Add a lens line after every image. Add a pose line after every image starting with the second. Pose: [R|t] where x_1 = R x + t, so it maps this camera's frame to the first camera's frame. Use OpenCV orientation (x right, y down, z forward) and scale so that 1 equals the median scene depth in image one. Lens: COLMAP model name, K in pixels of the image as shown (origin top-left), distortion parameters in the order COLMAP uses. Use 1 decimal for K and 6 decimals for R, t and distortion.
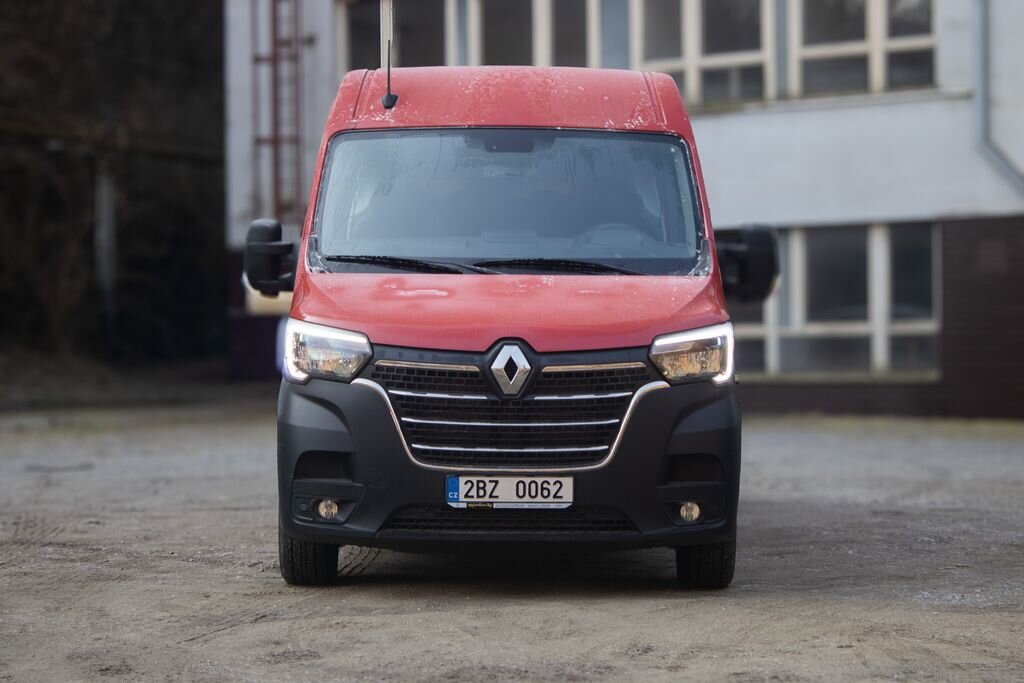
lens RADIAL K [[2489.9, 0, 511.9], [0, 2489.9, 339.4], [0, 0, 1]] dist [0.061458, 0.000000]
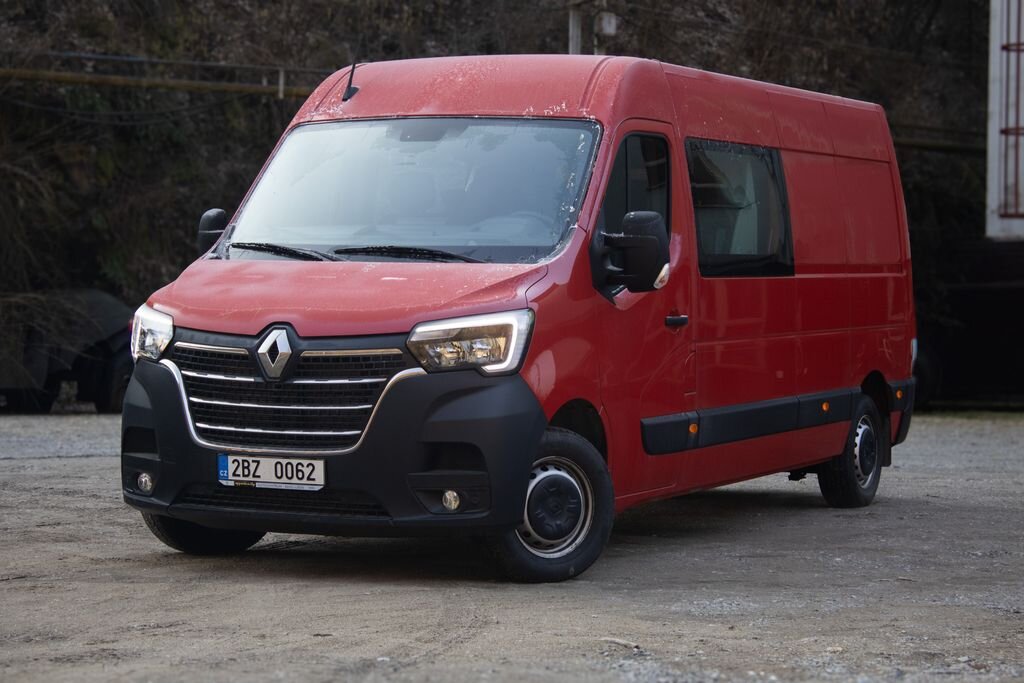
lens RADIAL K [[2489.9, 0, 509.9], [0, 2489.9, 344.7], [0, 0, 1]] dist [0.061458, 0.000000]
pose [[0.897205, 0.019071, -0.441202, 0.536755], [-0.018636, 0.999812, 0.005321, 0.001455], [0.441220, 0.003449, 0.897392, 0.122166]]
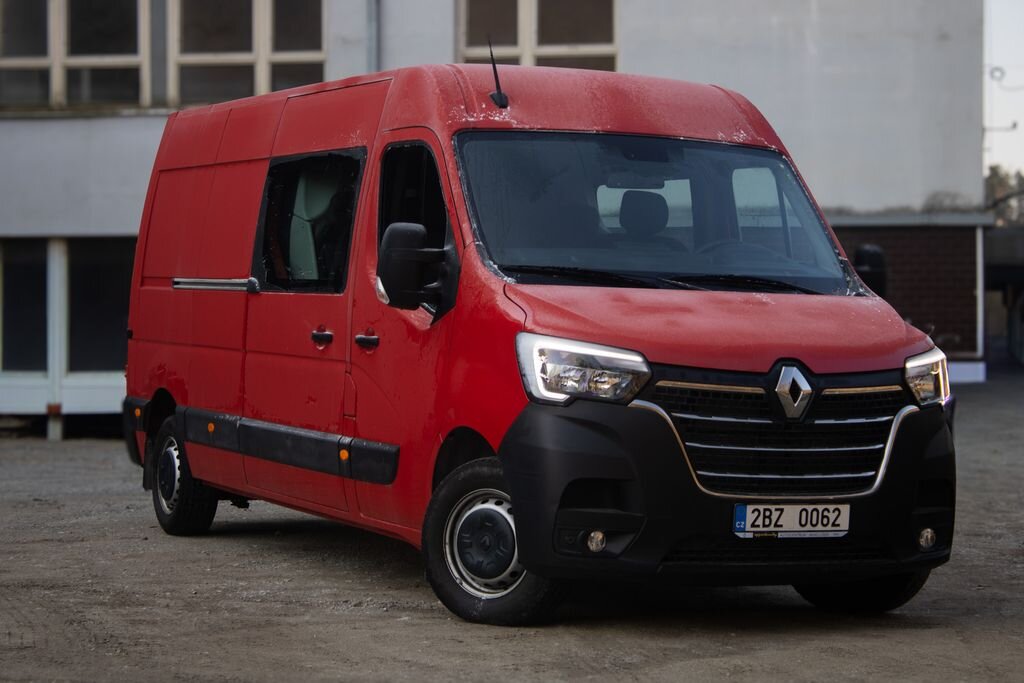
lens RADIAL K [[2489.9, 0, 509.2], [0, 2489.9, 339.6], [0, 0, 1]] dist [0.061458, 0.000000]
pose [[0.913325, 0.016540, 0.406896, -0.486542], [-0.014711, 0.999863, -0.007622, 0.000979], [-0.406966, 0.000976, 0.913443, 0.172555]]
